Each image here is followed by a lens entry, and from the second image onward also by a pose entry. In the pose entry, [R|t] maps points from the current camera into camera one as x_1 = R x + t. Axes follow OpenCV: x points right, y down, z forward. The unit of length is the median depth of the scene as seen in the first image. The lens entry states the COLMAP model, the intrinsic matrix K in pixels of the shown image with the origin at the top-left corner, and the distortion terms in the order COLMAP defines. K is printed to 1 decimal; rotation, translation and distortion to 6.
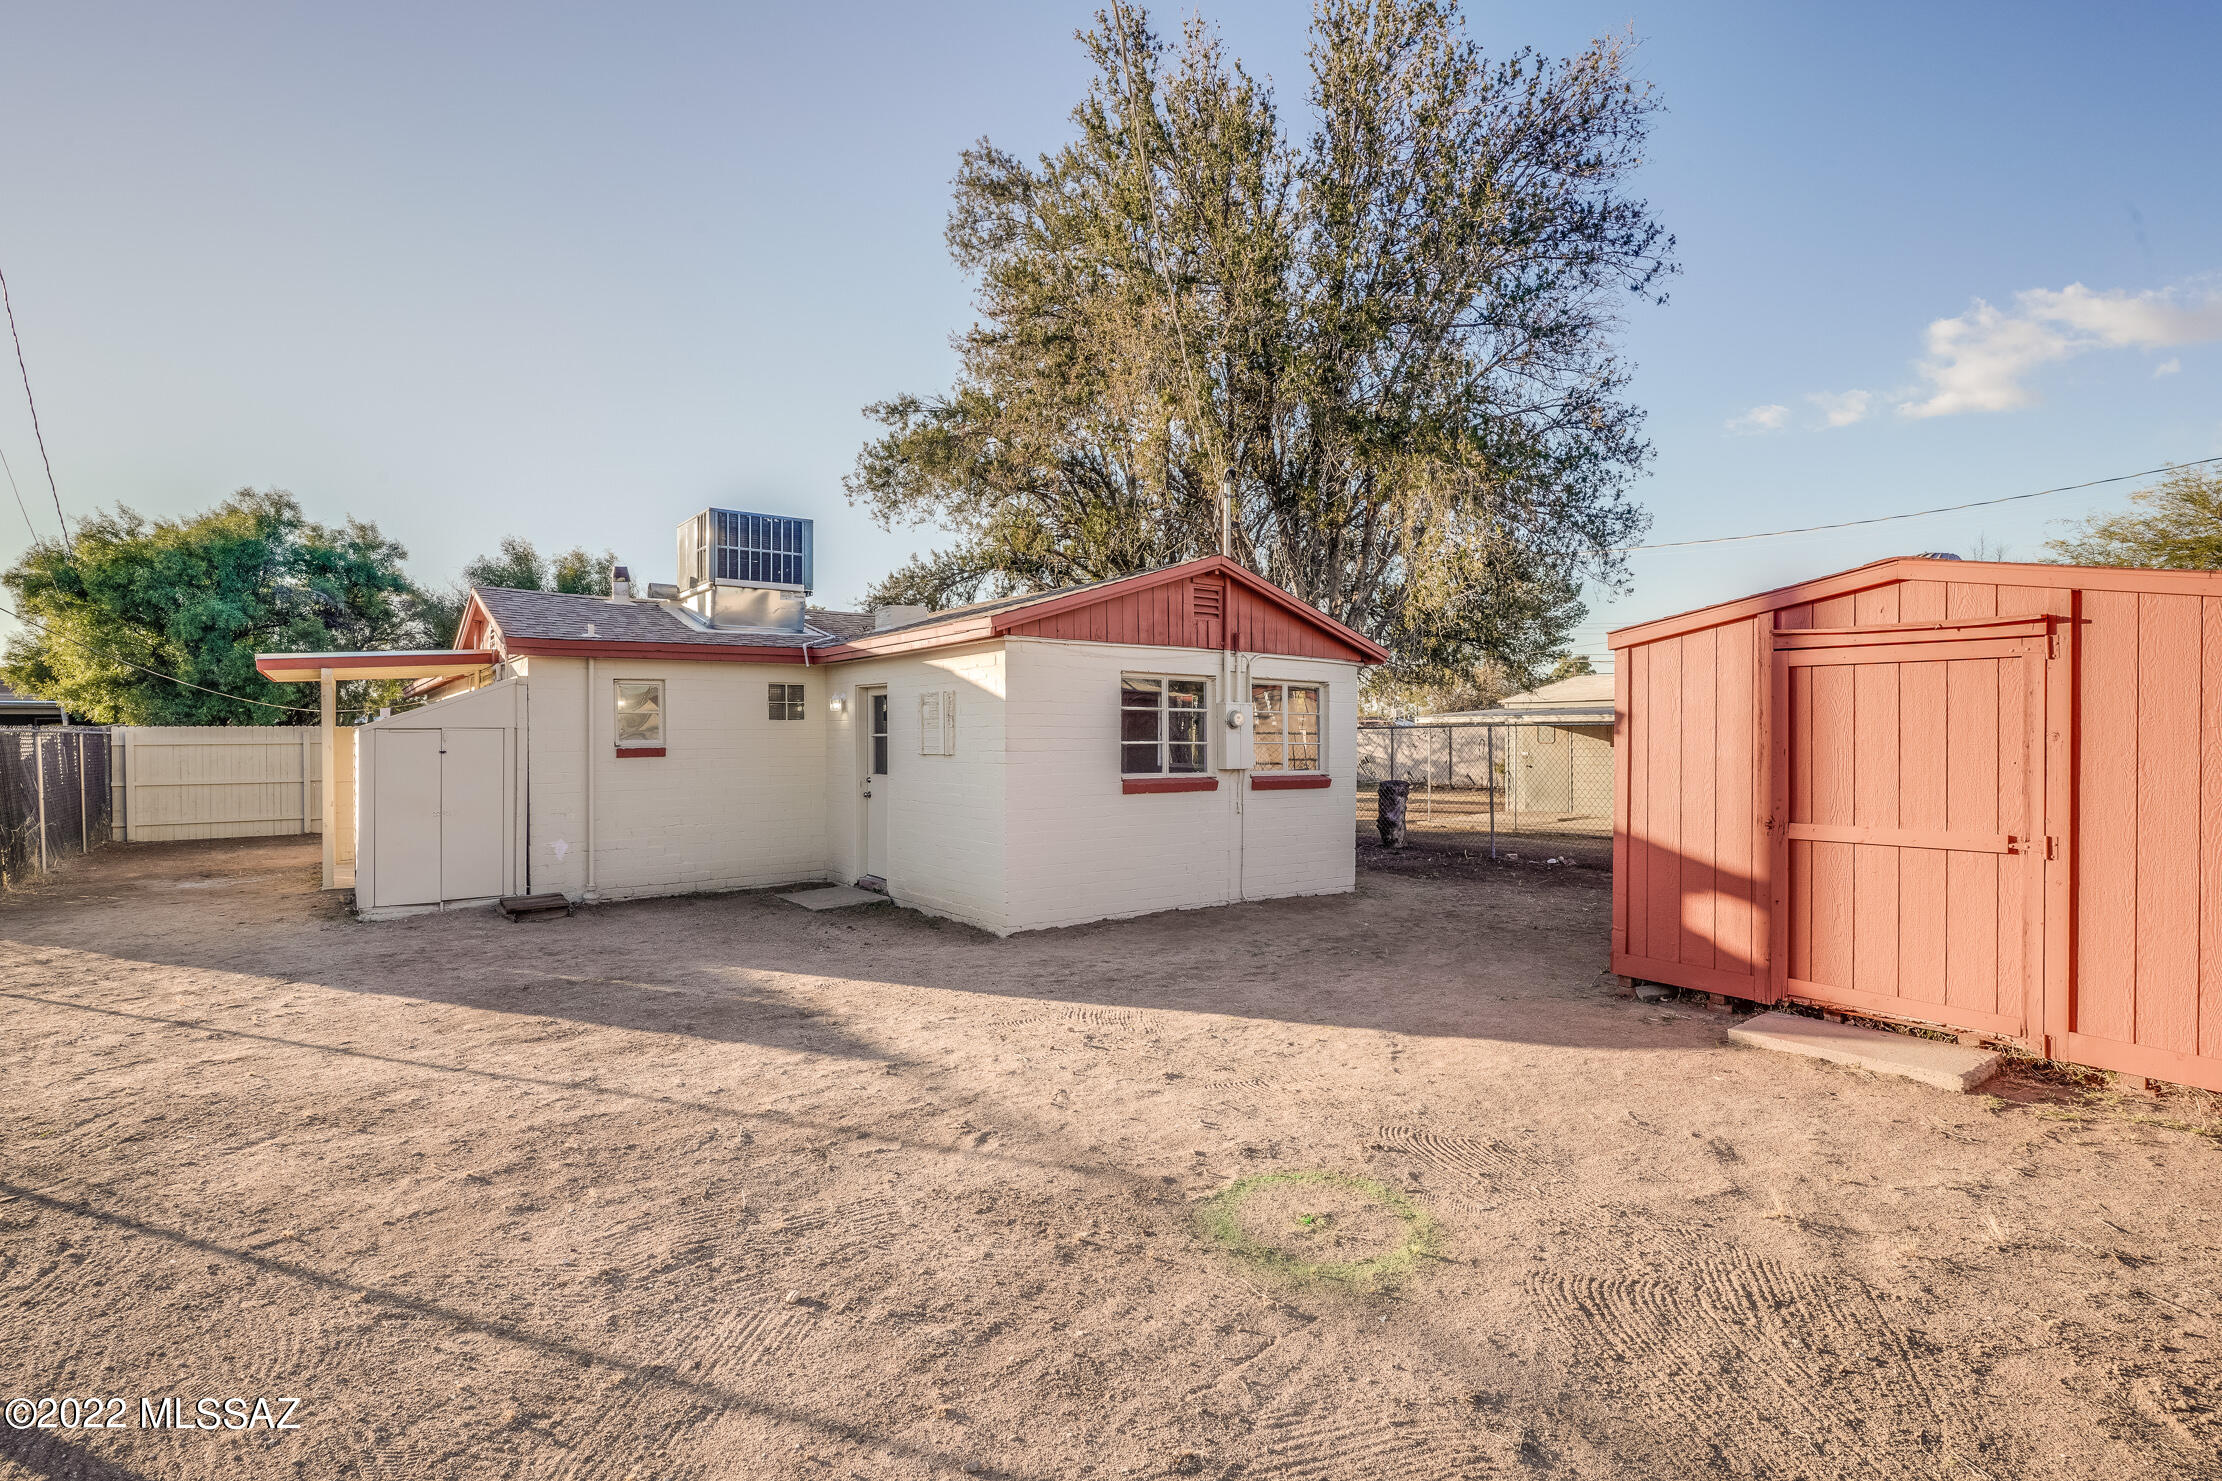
lens RADIAL K [[1068.8, 0, 1114.6], [0, 1068.8, 739.9], [0, 0, 1]] dist [-0.001258, -0.000803]
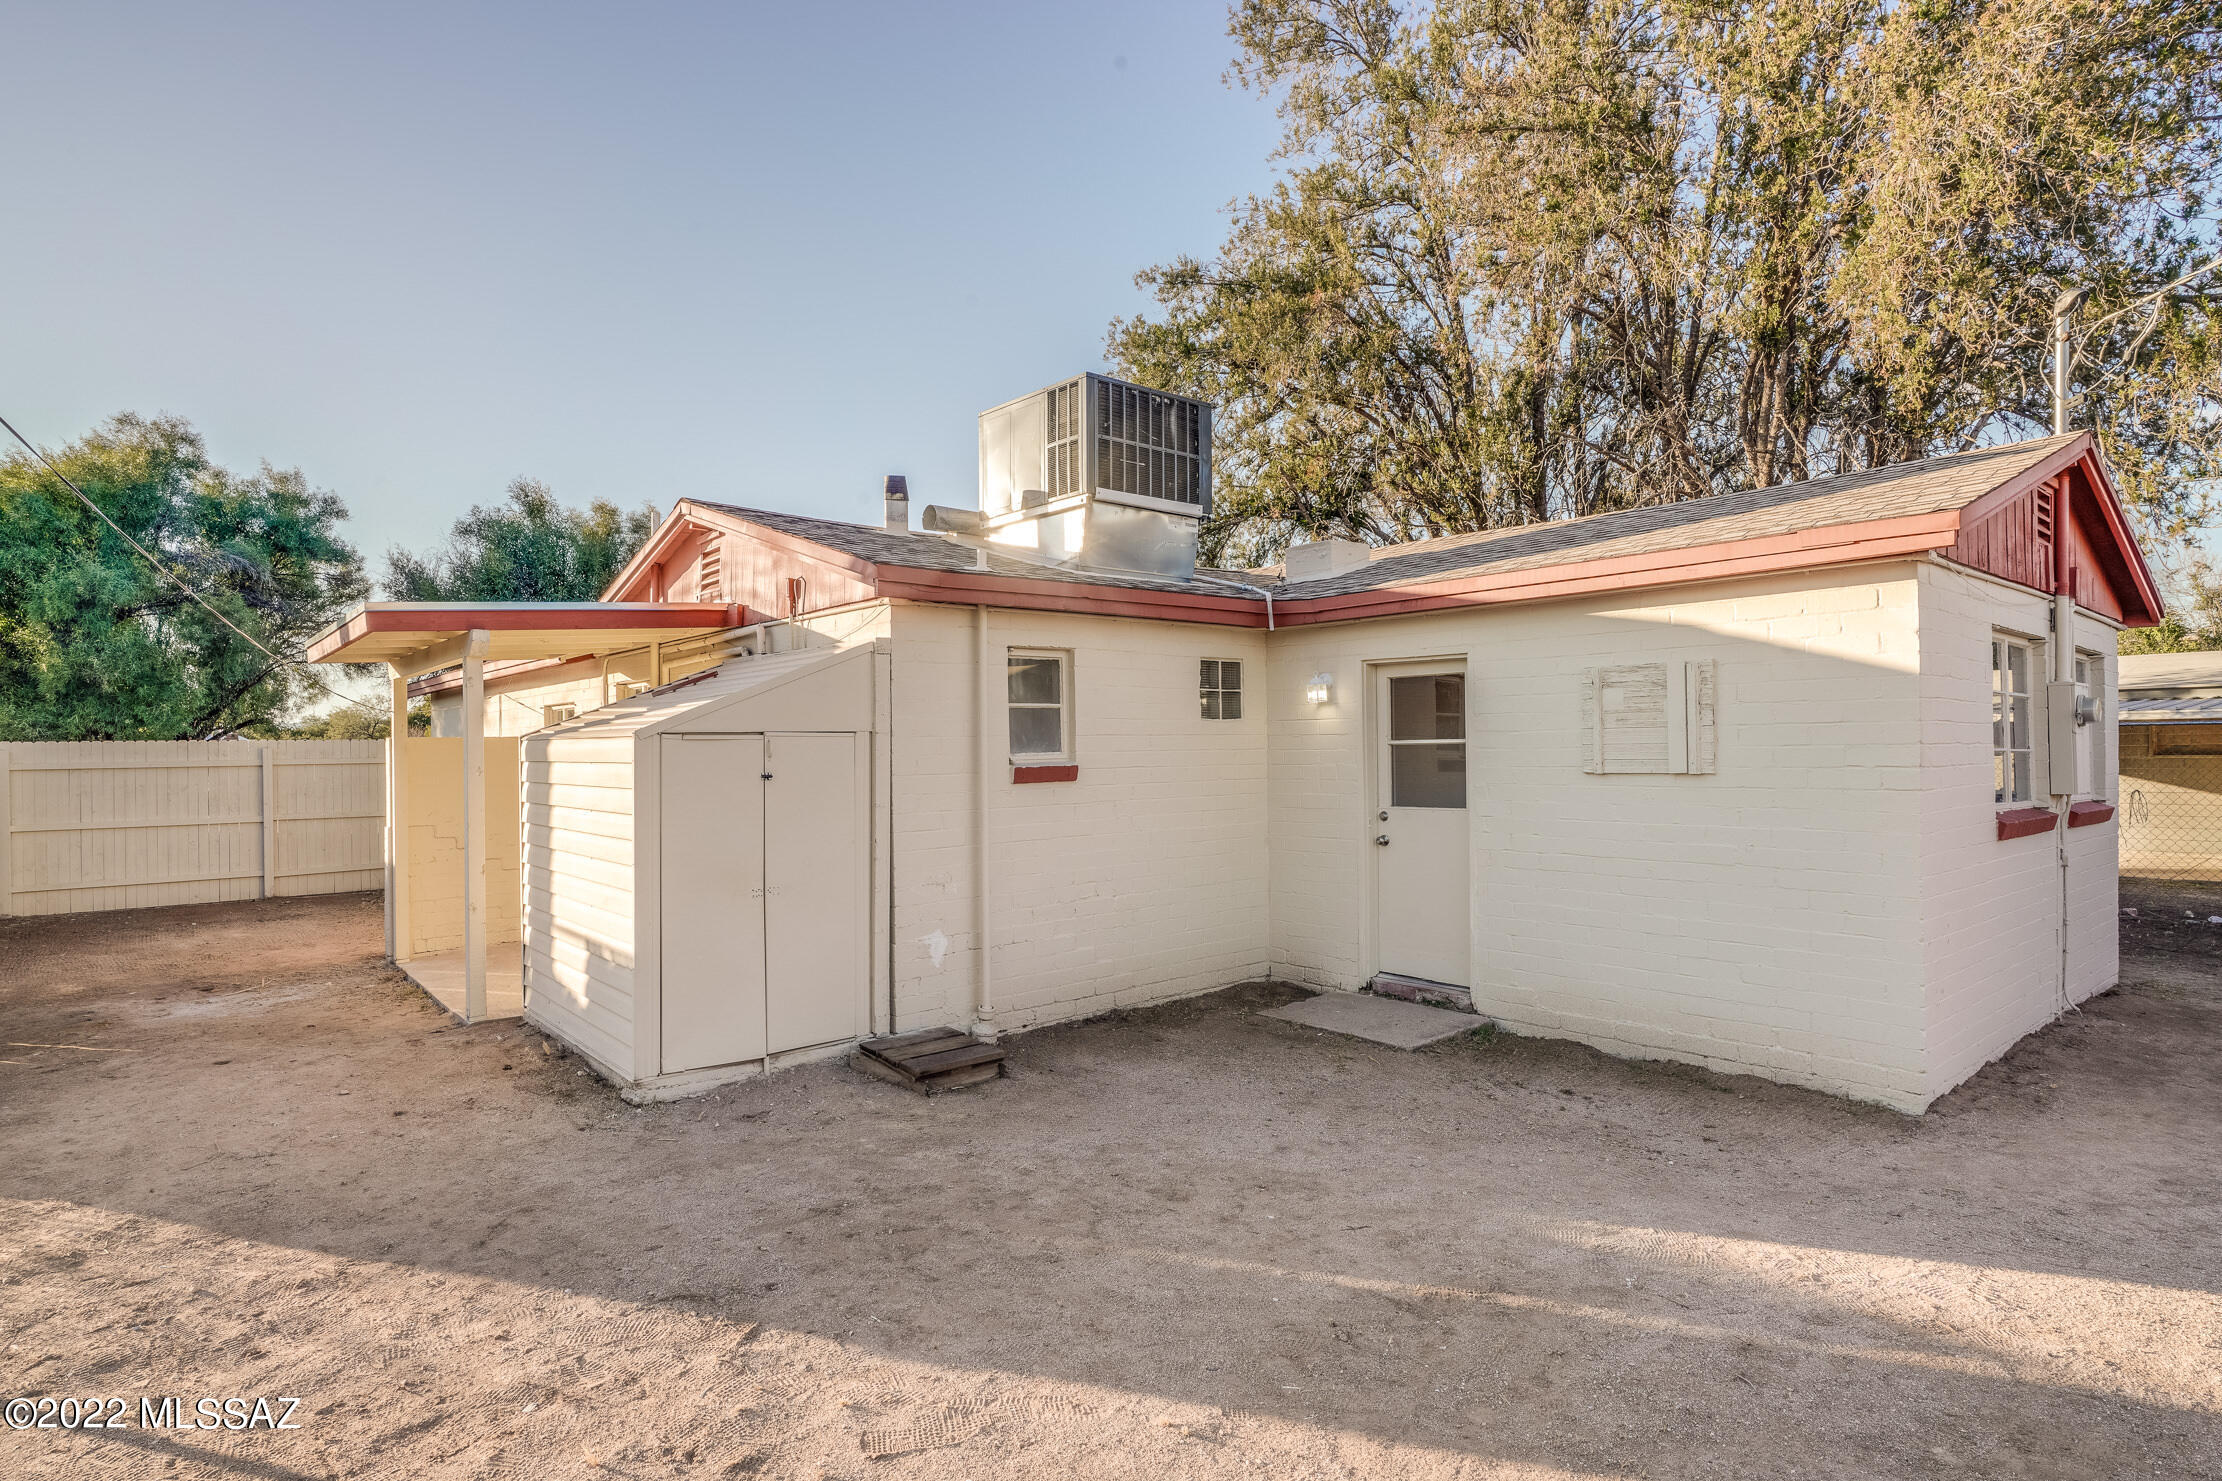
lens RADIAL K [[1181.7, 0, 1121.7], [0, 1181.7, 744.2], [0, 0, 1]] dist [-0.002410, -0.001042]
pose [[0.997707, -0.006594, 0.067353, -0.402693], [0.007241, 0.999930, -0.009368, 0.001560], [-0.067287, 0.009835, 0.997685, 0.324567]]
